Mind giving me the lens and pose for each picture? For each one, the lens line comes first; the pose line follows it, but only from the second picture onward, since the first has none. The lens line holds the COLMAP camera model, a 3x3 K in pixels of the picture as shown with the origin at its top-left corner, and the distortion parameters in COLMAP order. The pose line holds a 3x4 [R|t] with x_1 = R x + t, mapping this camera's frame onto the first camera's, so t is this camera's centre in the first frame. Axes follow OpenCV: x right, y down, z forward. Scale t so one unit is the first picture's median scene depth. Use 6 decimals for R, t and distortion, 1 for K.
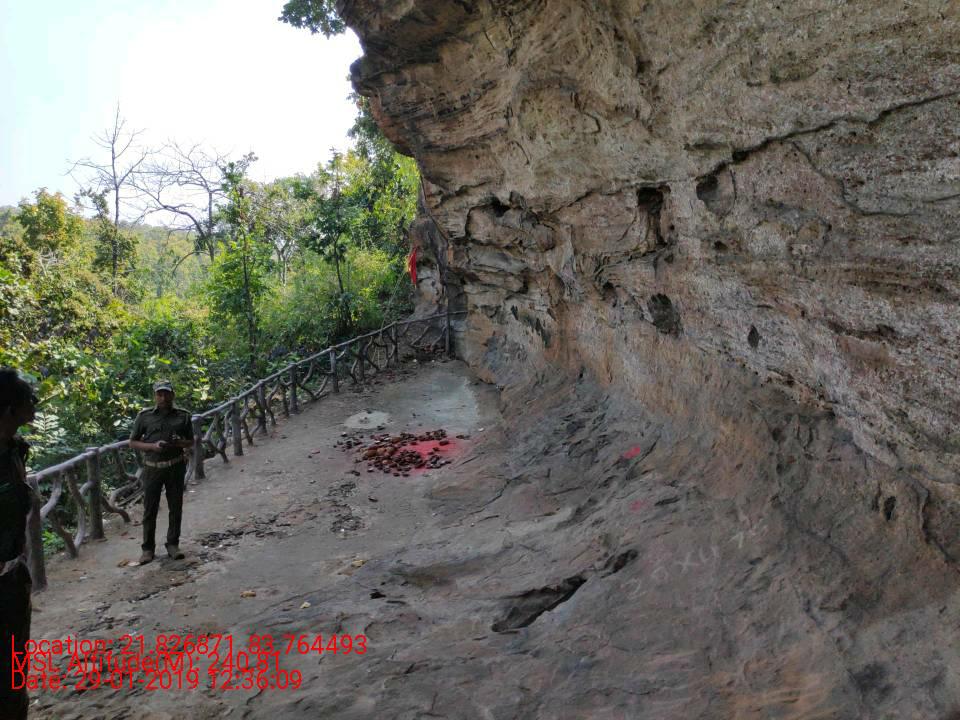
lens RADIAL K [[695.3, 0, 485.5], [0, 695.3, 362.6], [0, 0, 1]] dist [0.011051, -0.023180]
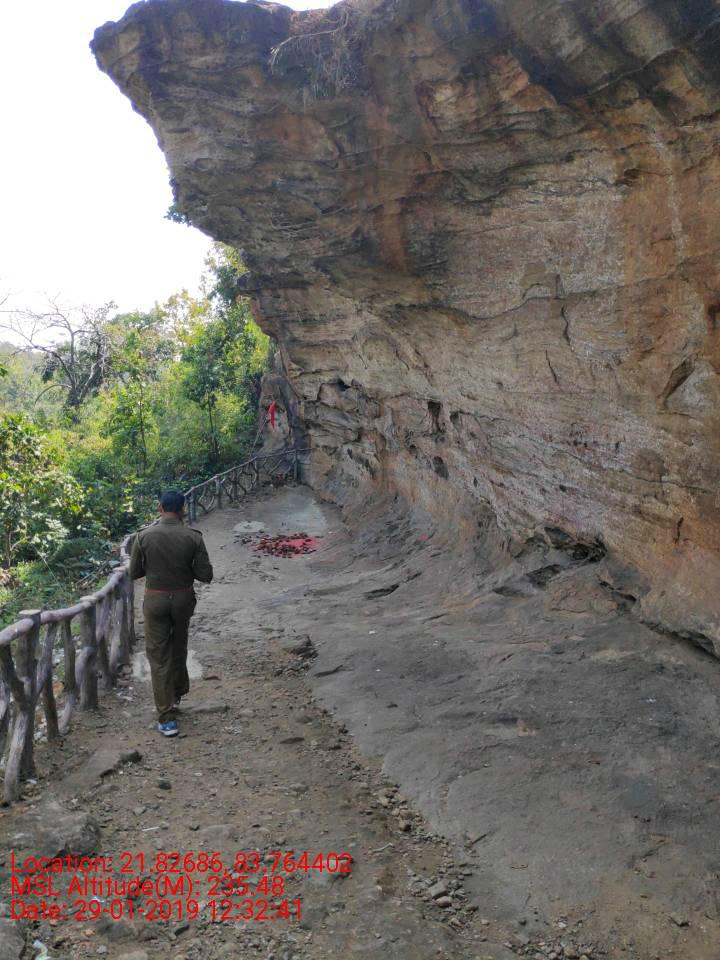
lens RADIAL K [[695.3, 0, 357.1], [0, 695.3, 479.6], [0, 0, 1]] dist [0.011051, -0.023180]
pose [[0.996030, 0.014623, 0.087813, -0.086170], [-0.014086, 0.999878, -0.006730, -0.011116], [-0.087901, 0.005466, 0.996114, -0.546226]]
